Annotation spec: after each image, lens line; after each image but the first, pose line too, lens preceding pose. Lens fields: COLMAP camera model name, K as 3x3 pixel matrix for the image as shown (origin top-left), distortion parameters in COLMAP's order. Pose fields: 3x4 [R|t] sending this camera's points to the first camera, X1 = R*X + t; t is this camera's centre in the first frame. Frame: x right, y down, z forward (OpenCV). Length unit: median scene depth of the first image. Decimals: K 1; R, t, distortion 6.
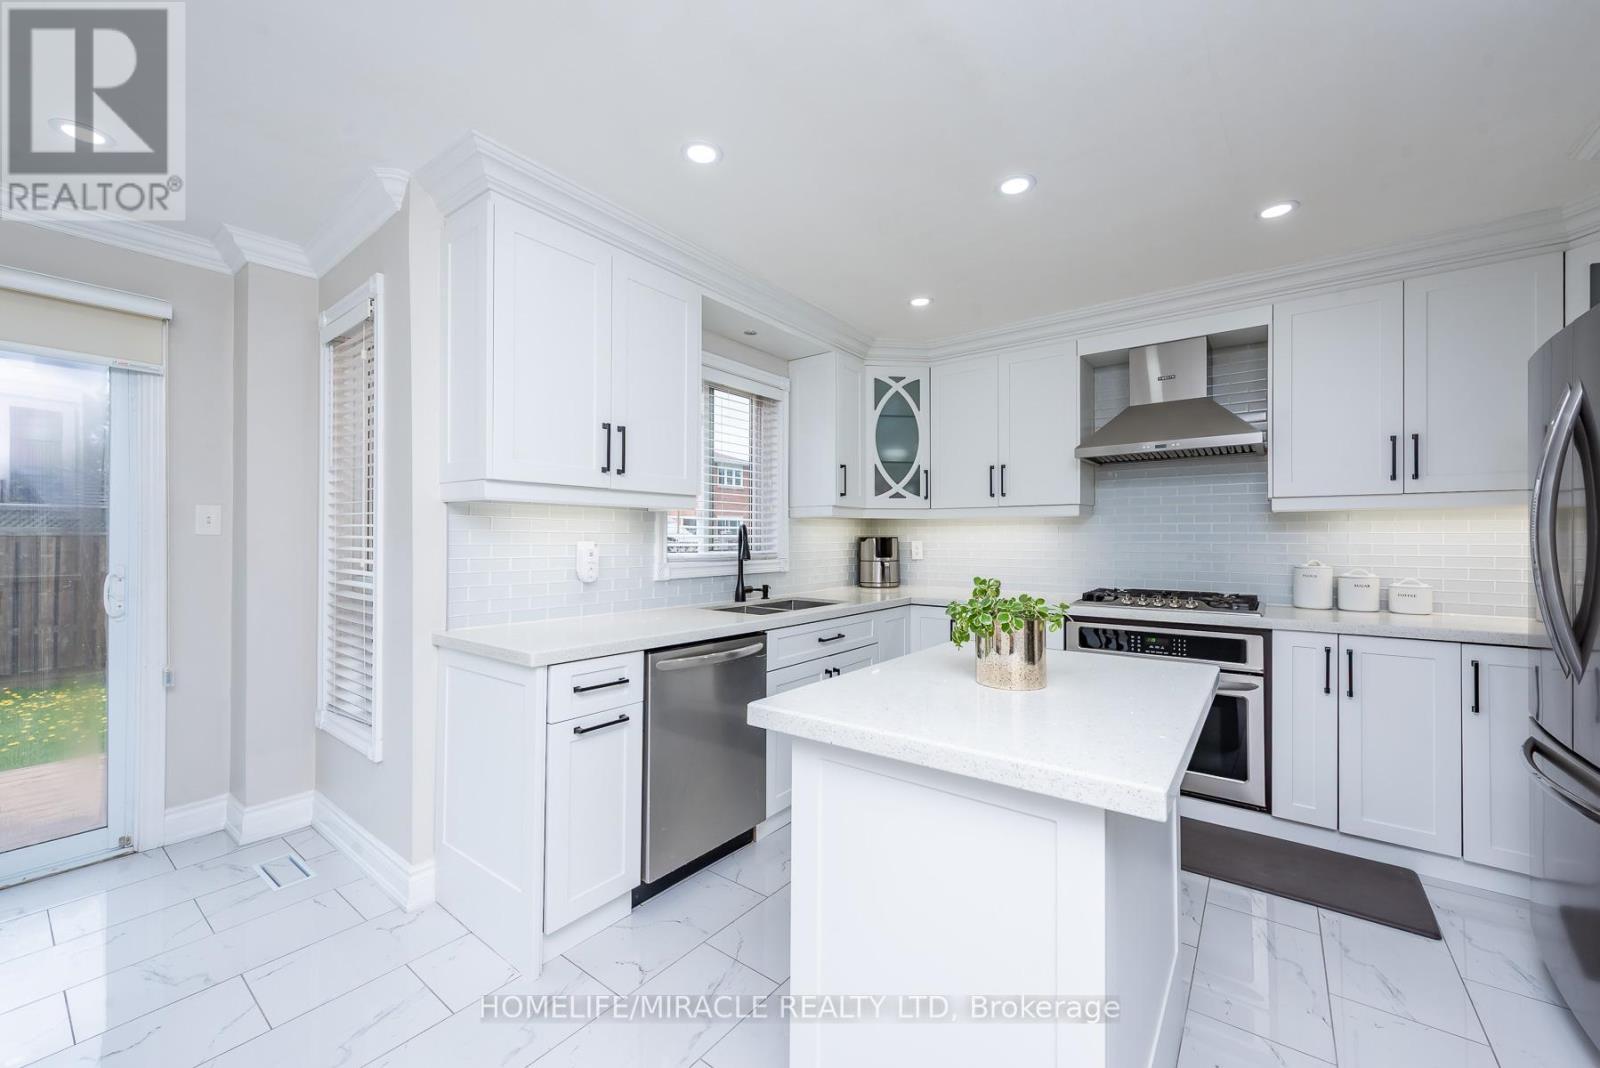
lens RADIAL K [[621.6, 0, 801.0], [0, 621.6, 538.7], [0, 0, 1]] dist [0.010563, -0.001795]
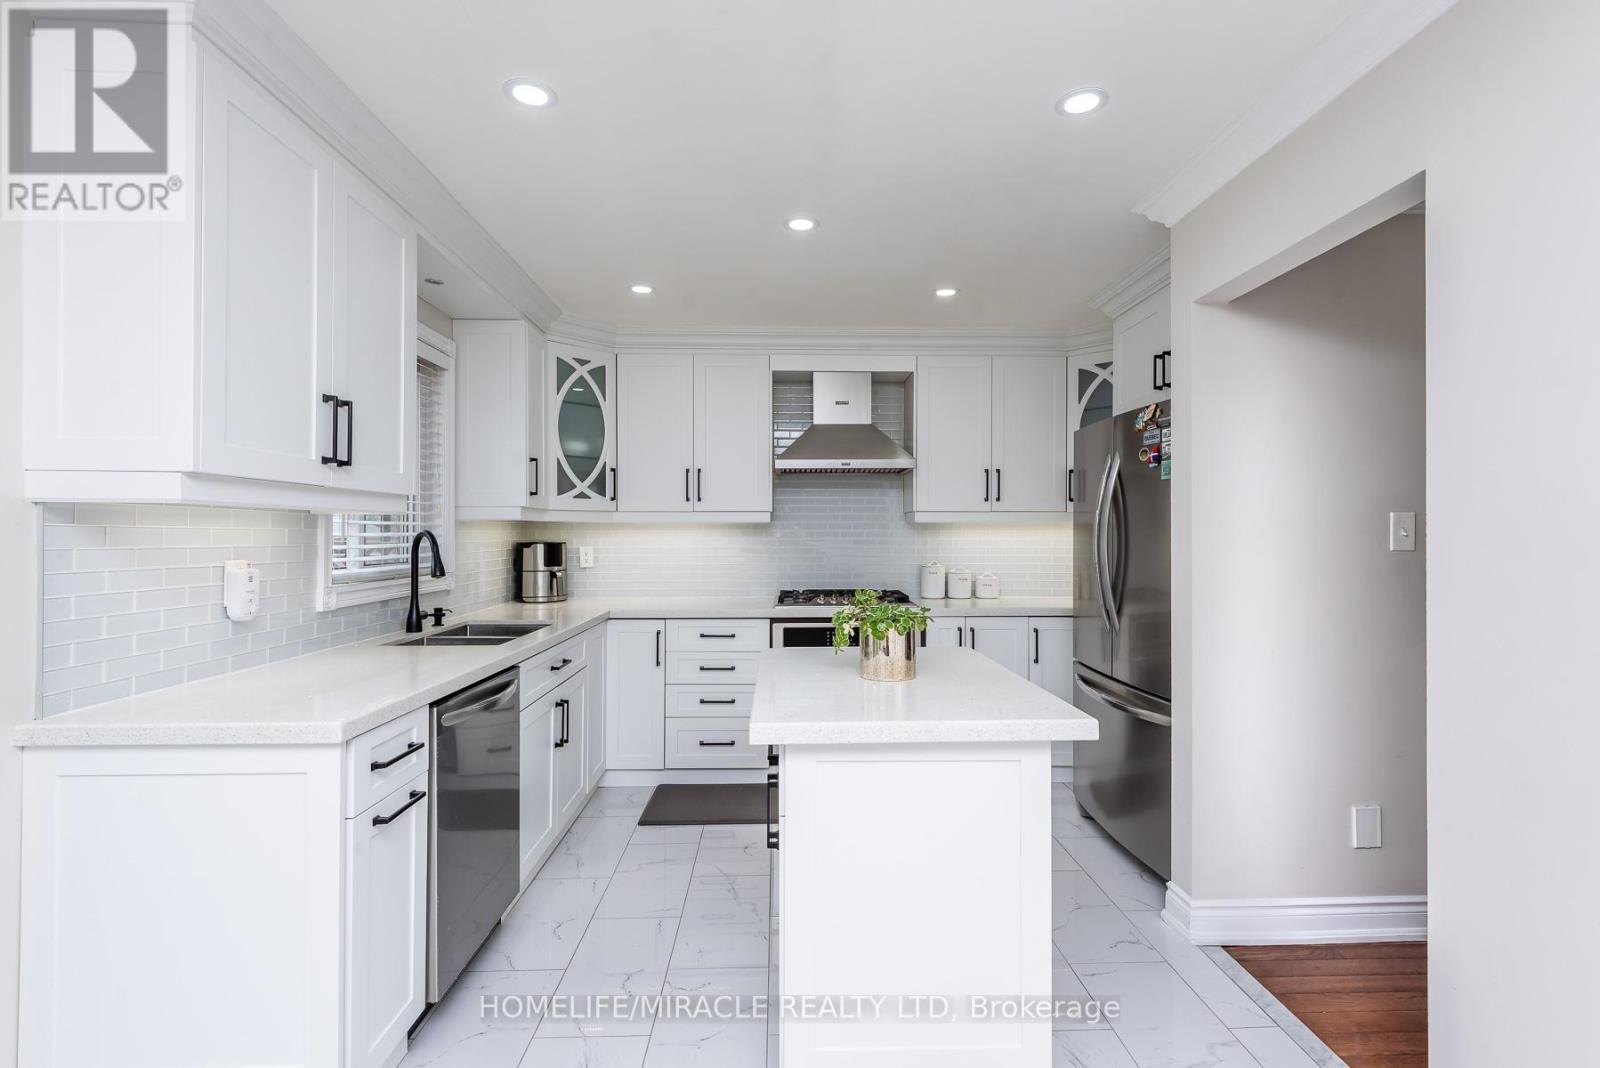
lens RADIAL K [[735.5, 0, 803.5], [0, 735.5, 537.2], [0, 0, 1]] dist [0.015761, -0.004316]
pose [[0.777179, -0.003653, 0.629269, -0.321872], [0.000111, 0.999984, 0.005669, -0.021018], [-0.629280, -0.004336, 0.777167, 0.001415]]
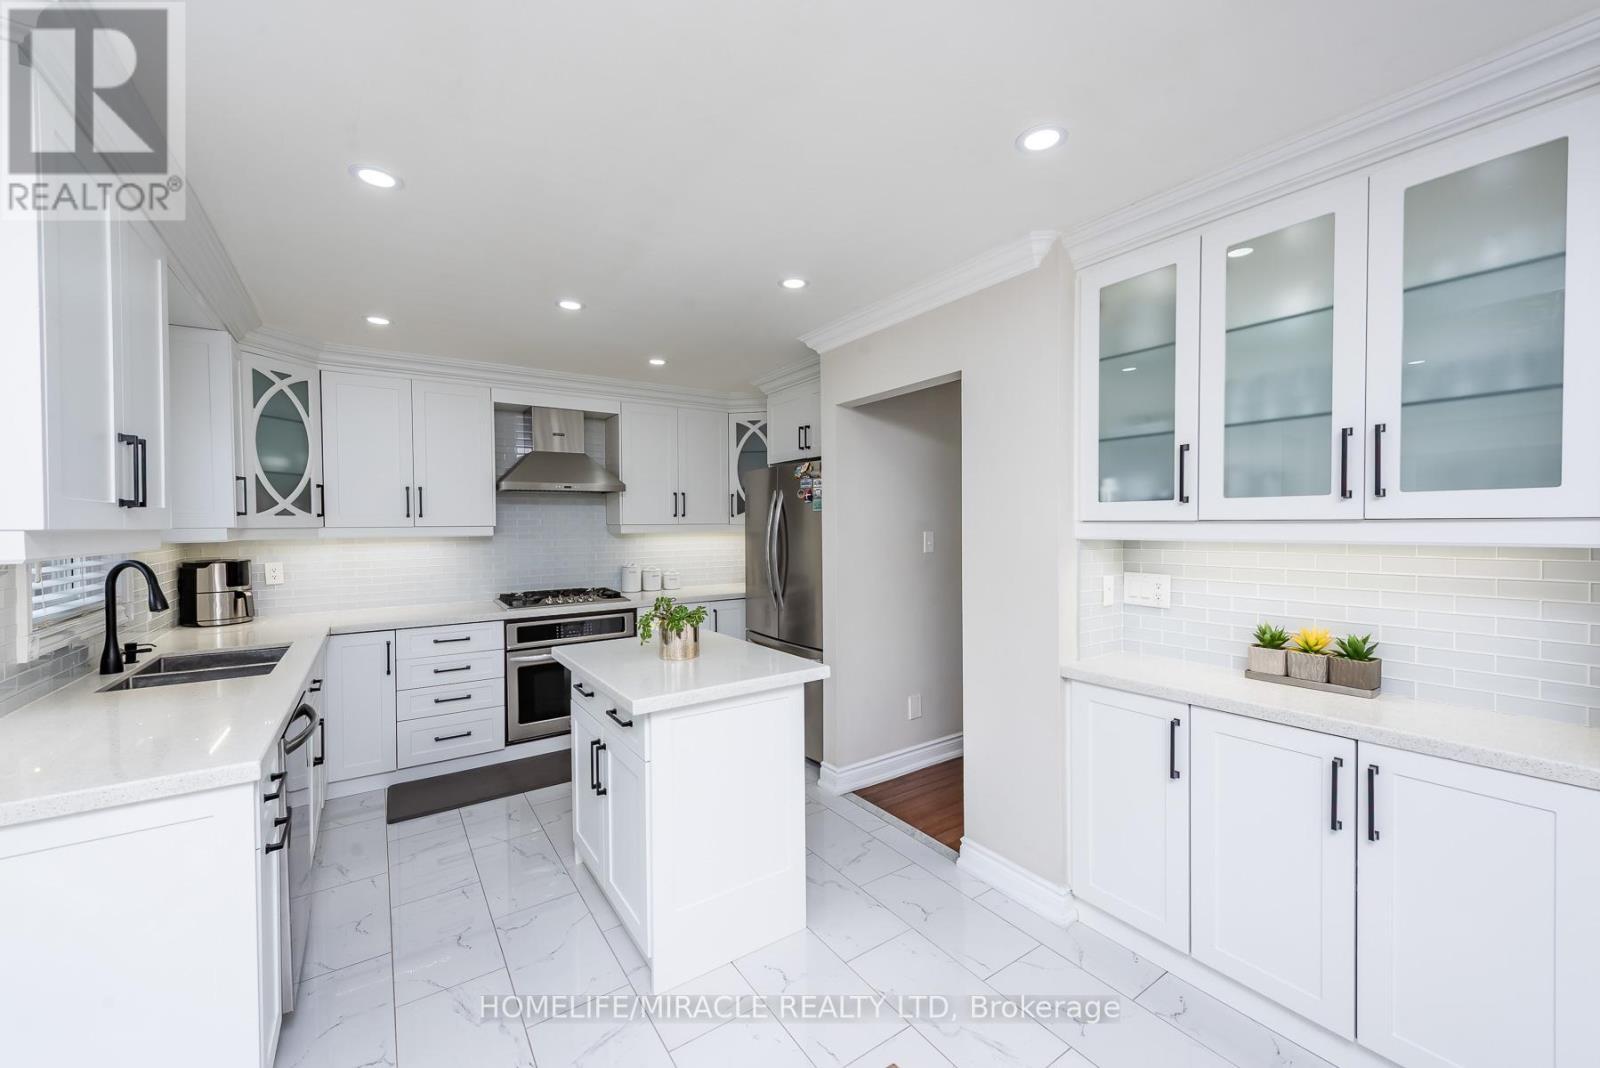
lens RADIAL K [[621.6, 0, 803.3], [0, 621.6, 538.8], [0, 0, 1]] dist [0.010563, -0.001795]
pose [[0.315620, -0.027651, 0.948483, -0.553237], [0.007527, 0.999617, 0.026637, -0.064224], [-0.948856, -0.001268, 0.315707, 0.066755]]
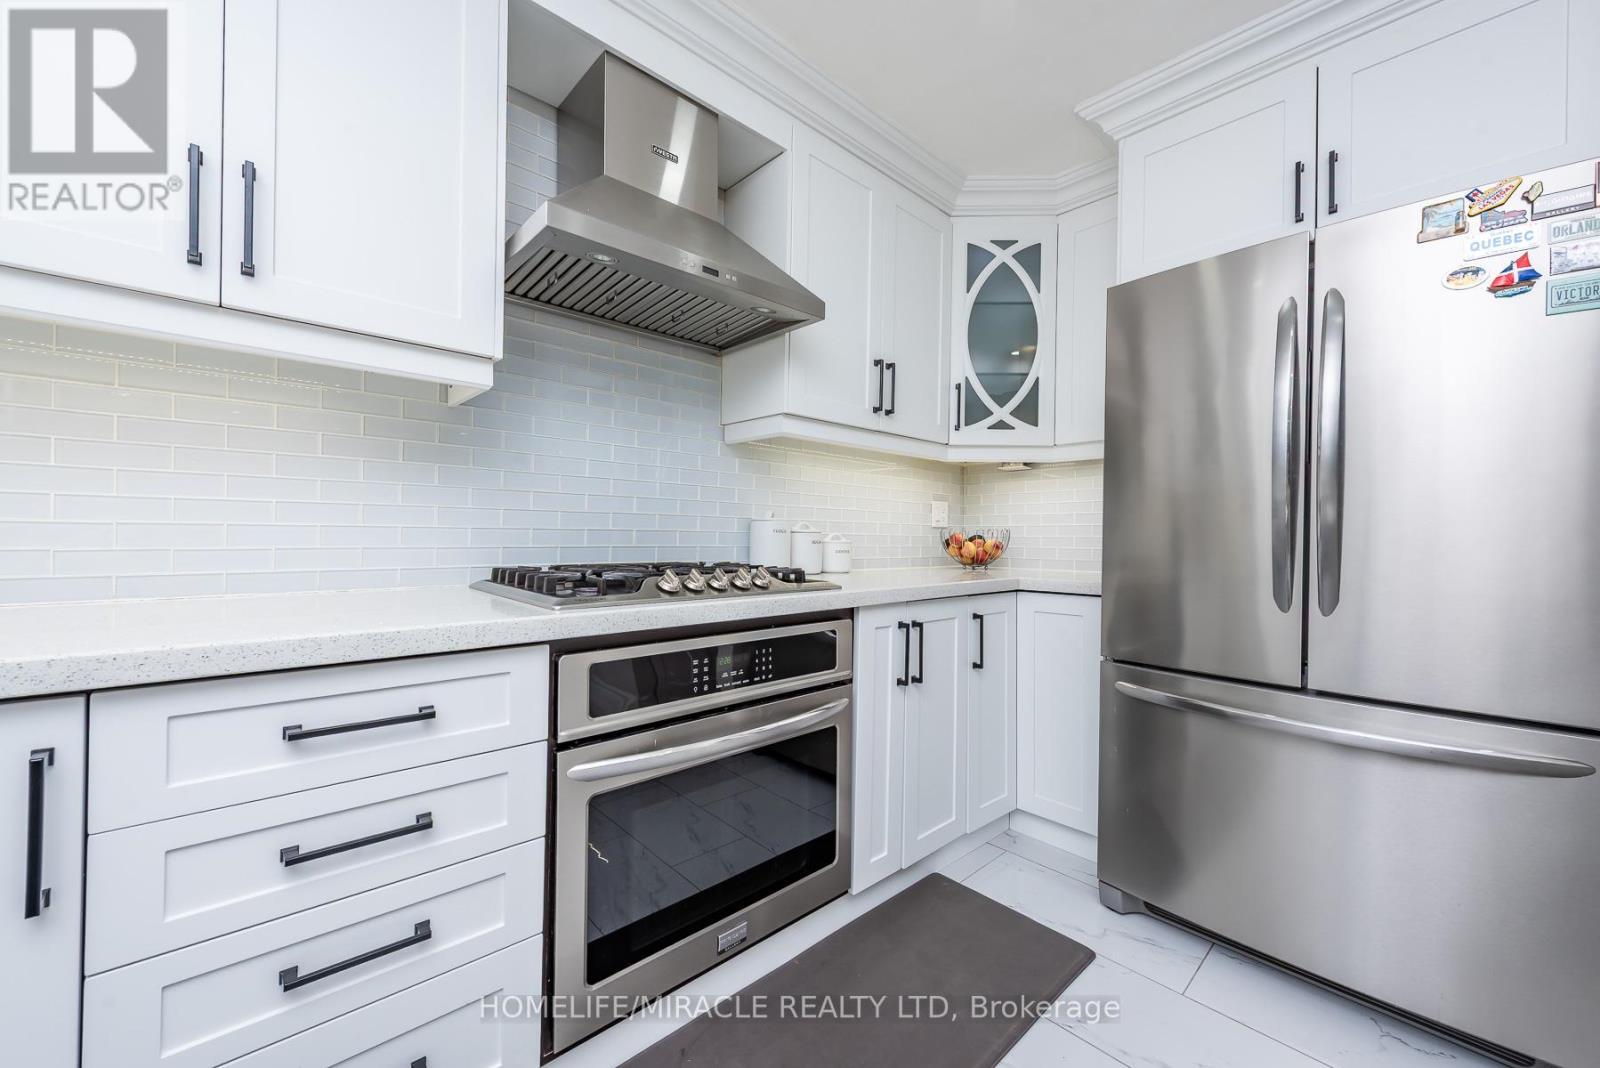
lens RADIAL K [[621.6, 0, 804.0], [0, 621.6, 535.6], [0, 0, 1]] dist [0.010563, -0.001795]
pose [[0.163959, 0.004746, 0.986456, 0.092178], [-0.007195, 0.999968, -0.003615, 0.063127], [-0.986441, -0.006505, 0.163988, 0.817084]]
